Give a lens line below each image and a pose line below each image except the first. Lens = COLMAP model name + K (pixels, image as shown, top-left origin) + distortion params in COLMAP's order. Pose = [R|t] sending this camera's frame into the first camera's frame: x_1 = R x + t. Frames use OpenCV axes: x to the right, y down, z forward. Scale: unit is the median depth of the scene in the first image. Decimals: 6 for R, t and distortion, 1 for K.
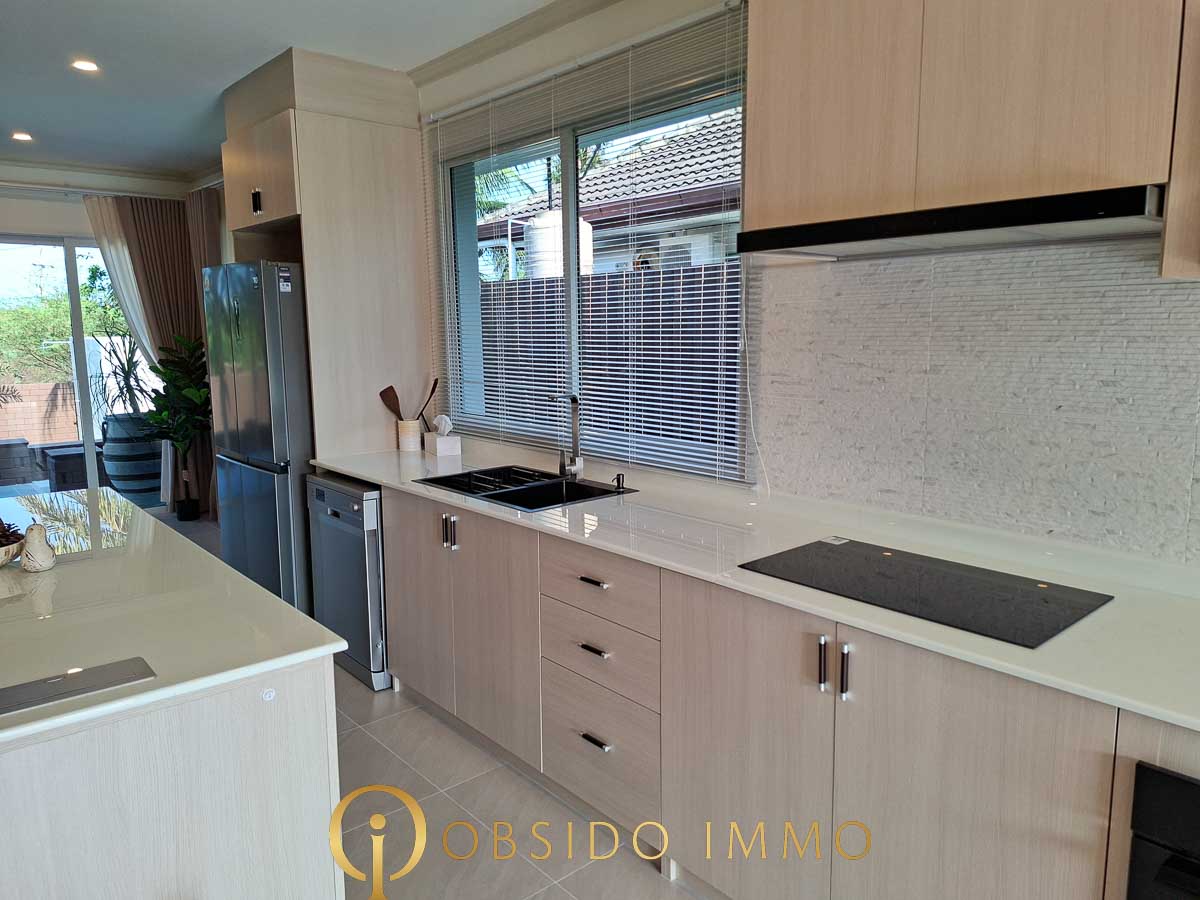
lens RADIAL K [[844.1, 0, 591.9], [0, 844.1, 424.1], [0, 0, 1]] dist [0.203949, -0.221078]
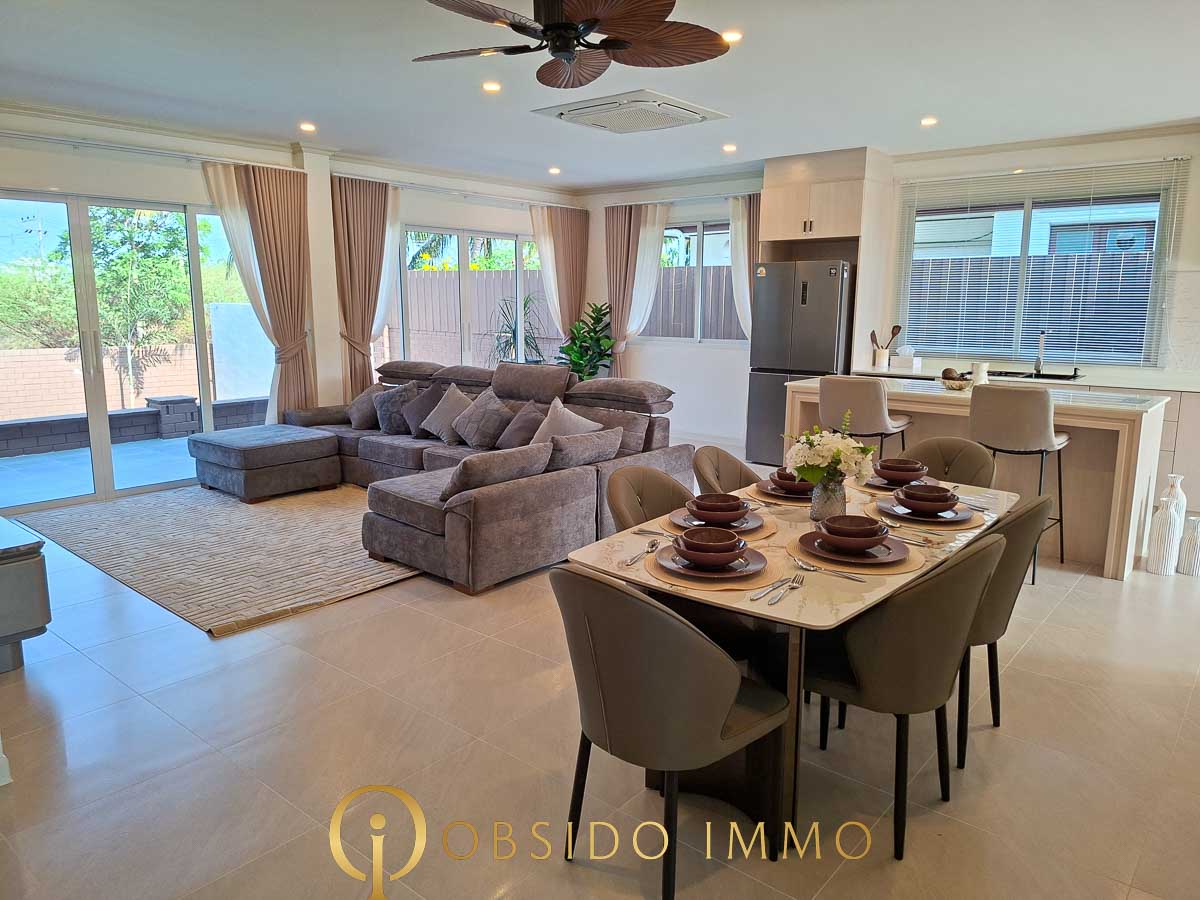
lens RADIAL K [[833.6, 0, 596.6], [0, 833.6, 435.4], [0, 0, 1]] dist [0.076828, -0.089612]
pose [[0.983421, -0.013125, 0.180863, -1.134447], [0.005894, 0.999164, 0.040460, 0.100819], [-0.181242, -0.038723, 0.982676, -0.629144]]
